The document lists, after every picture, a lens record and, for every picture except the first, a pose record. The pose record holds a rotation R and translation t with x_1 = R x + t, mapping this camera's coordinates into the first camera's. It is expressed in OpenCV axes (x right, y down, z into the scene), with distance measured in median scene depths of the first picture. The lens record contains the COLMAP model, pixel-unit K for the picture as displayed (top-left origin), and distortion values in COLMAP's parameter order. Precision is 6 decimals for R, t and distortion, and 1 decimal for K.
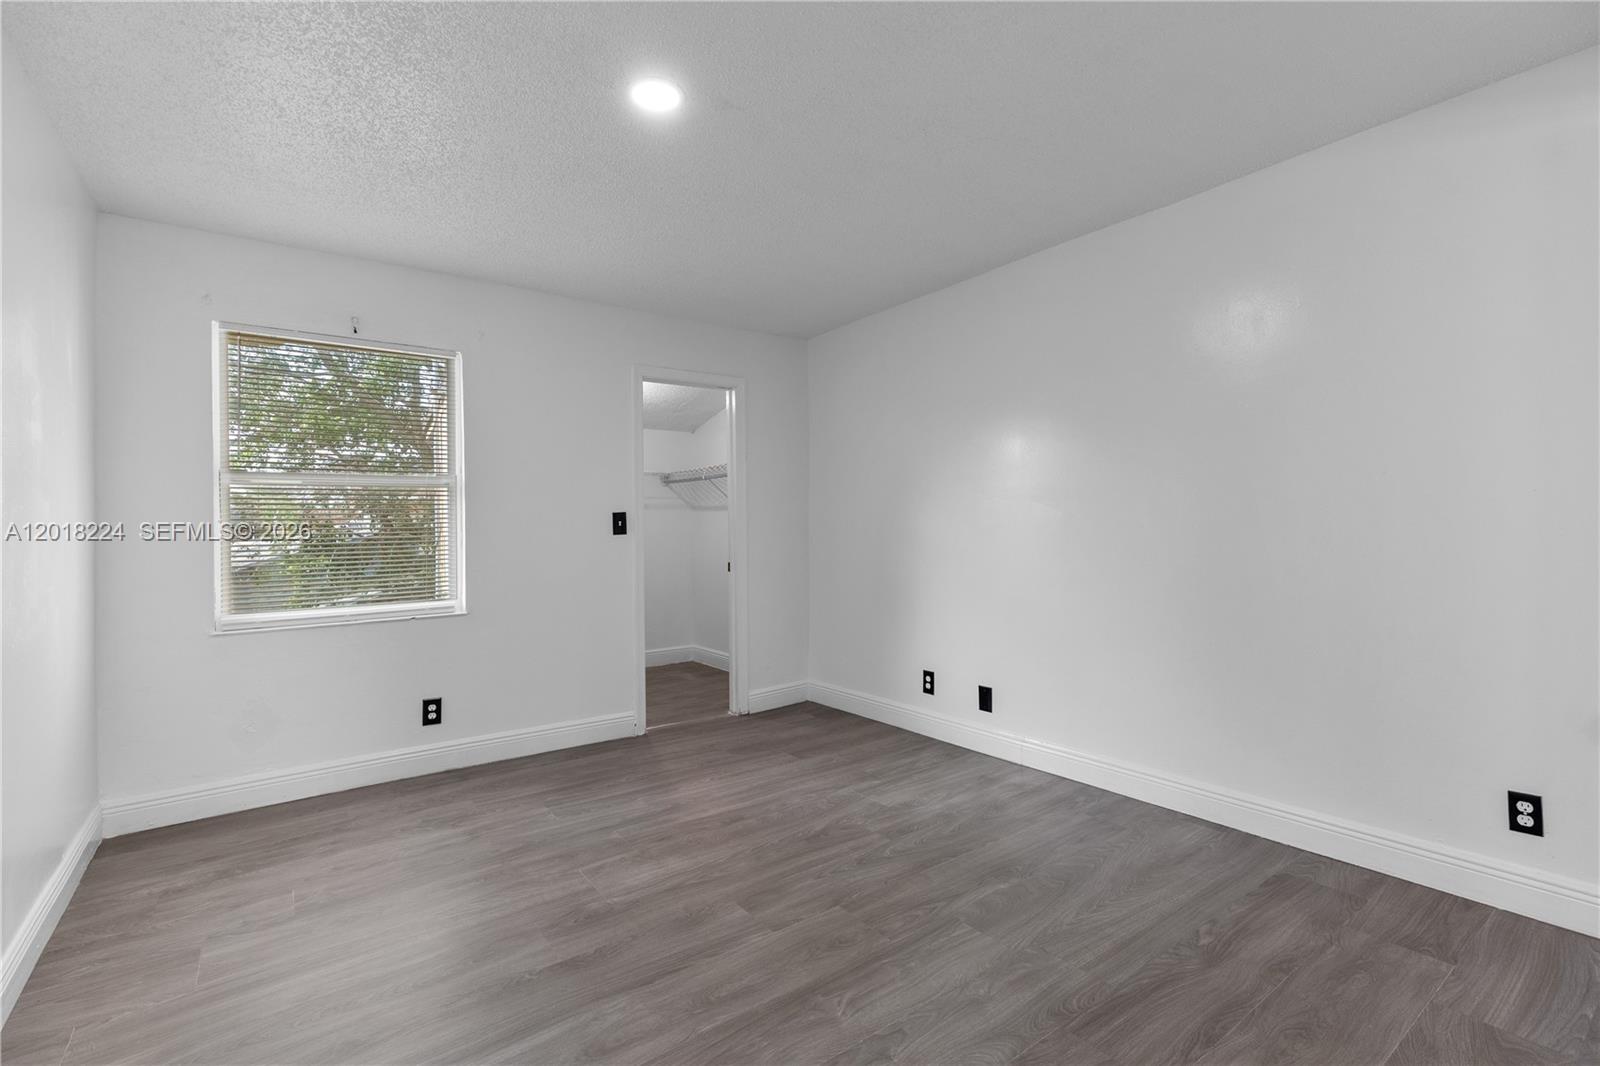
lens RADIAL K [[720.6, 0, 799.7], [0, 720.6, 529.5], [0, 0, 1]] dist [0.004123, -0.000756]
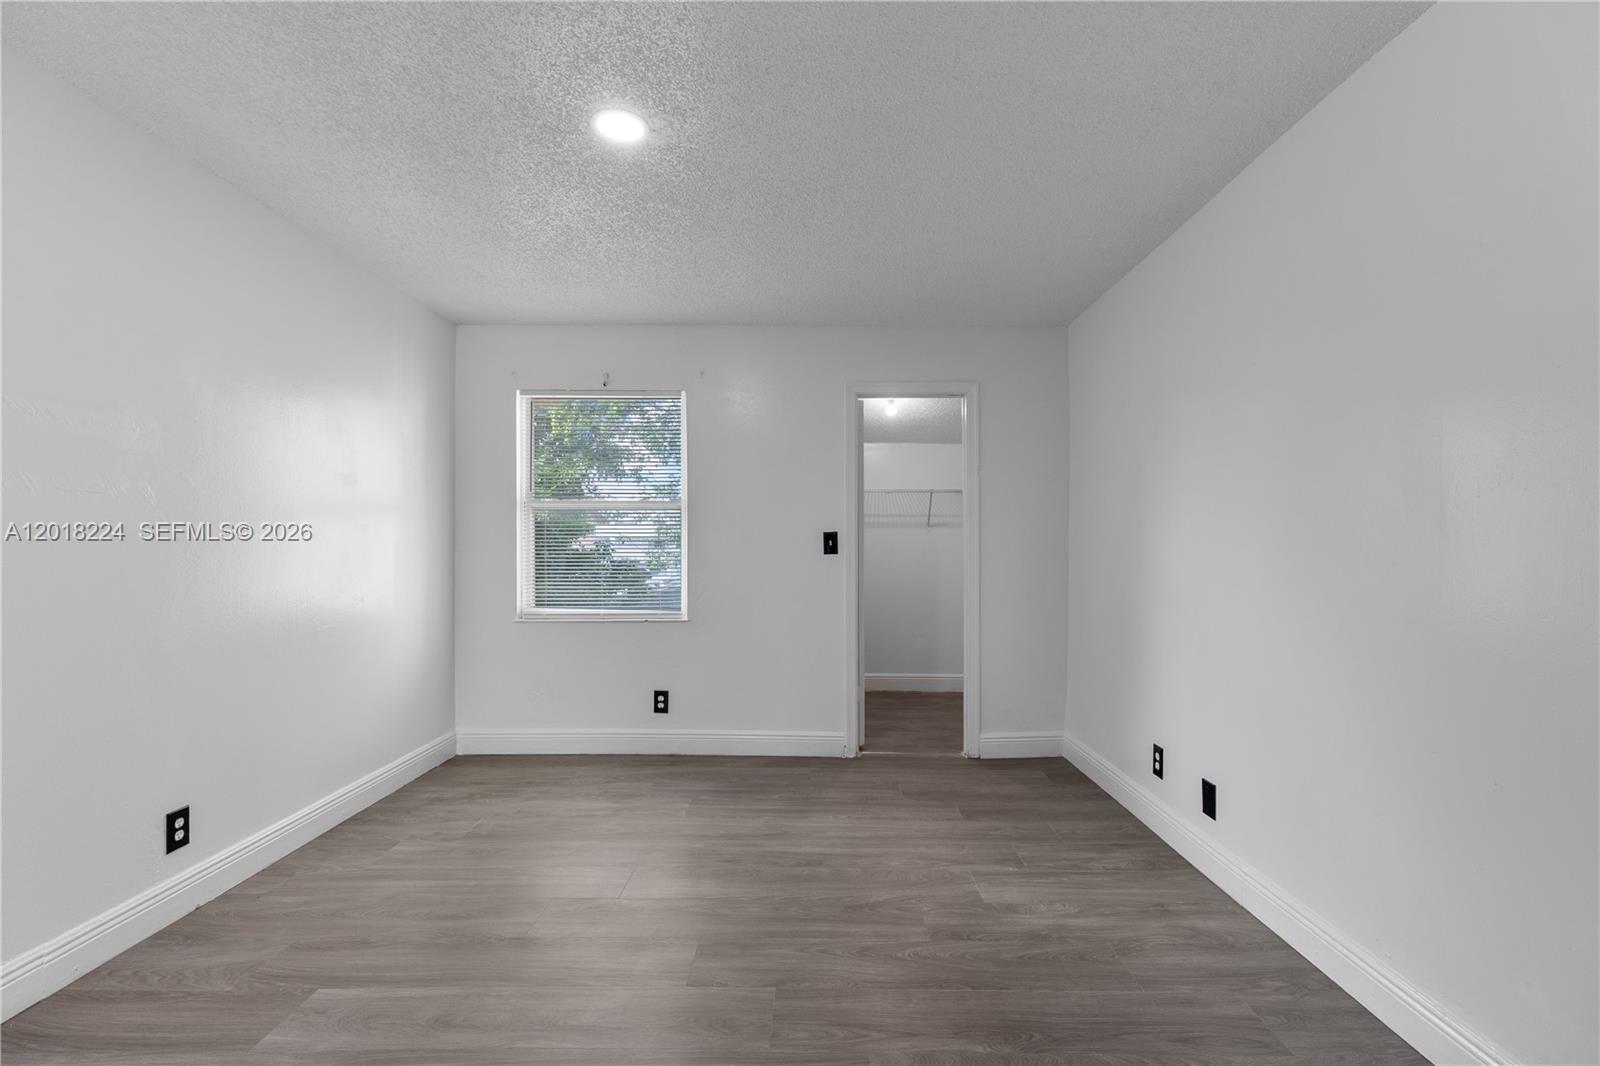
lens RADIAL K [[720.6, 0, 799.7], [0, 720.6, 529.5], [0, 0, 1]] dist [0.004123, -0.000756]
pose [[0.801405, 0.003505, -0.598112, 0.407265], [-0.016916, 0.999716, -0.016808, -0.012686], [0.597883, 0.023587, 0.801236, 0.207153]]
